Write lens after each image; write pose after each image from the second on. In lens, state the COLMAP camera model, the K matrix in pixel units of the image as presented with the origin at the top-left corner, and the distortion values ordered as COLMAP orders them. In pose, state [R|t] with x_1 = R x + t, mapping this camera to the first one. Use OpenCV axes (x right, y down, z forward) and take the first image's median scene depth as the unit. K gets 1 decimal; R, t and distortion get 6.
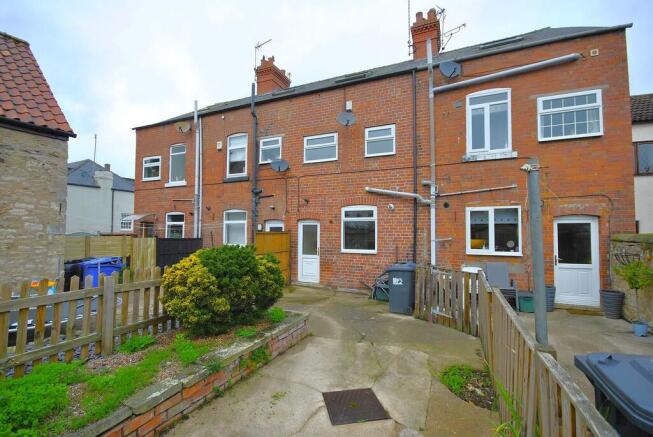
lens RADIAL K [[289.5, 0, 329.1], [0, 289.5, 222.3], [0, 0, 1]] dist [0.022428, -0.017485]
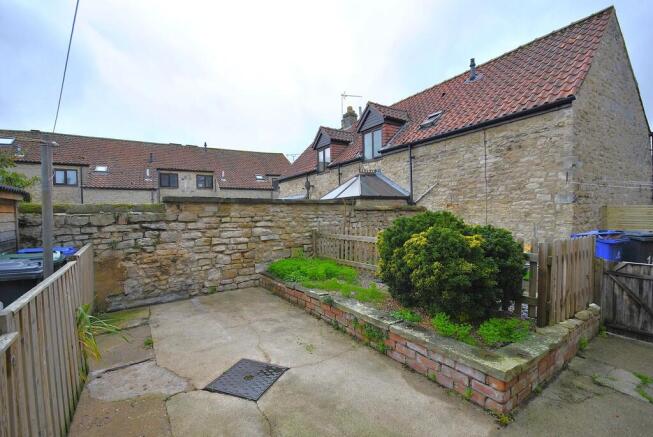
lens RADIAL K [[289.5, 0, 329.1], [0, 289.5, 222.3], [0, 0, 1]] dist [0.022428, -0.017485]
pose [[-0.530534, 0.026176, -0.847259, 0.580176], [0.046857, 0.998900, 0.001520, 0.108978], [0.846368, -0.038893, -0.531177, 1.381437]]
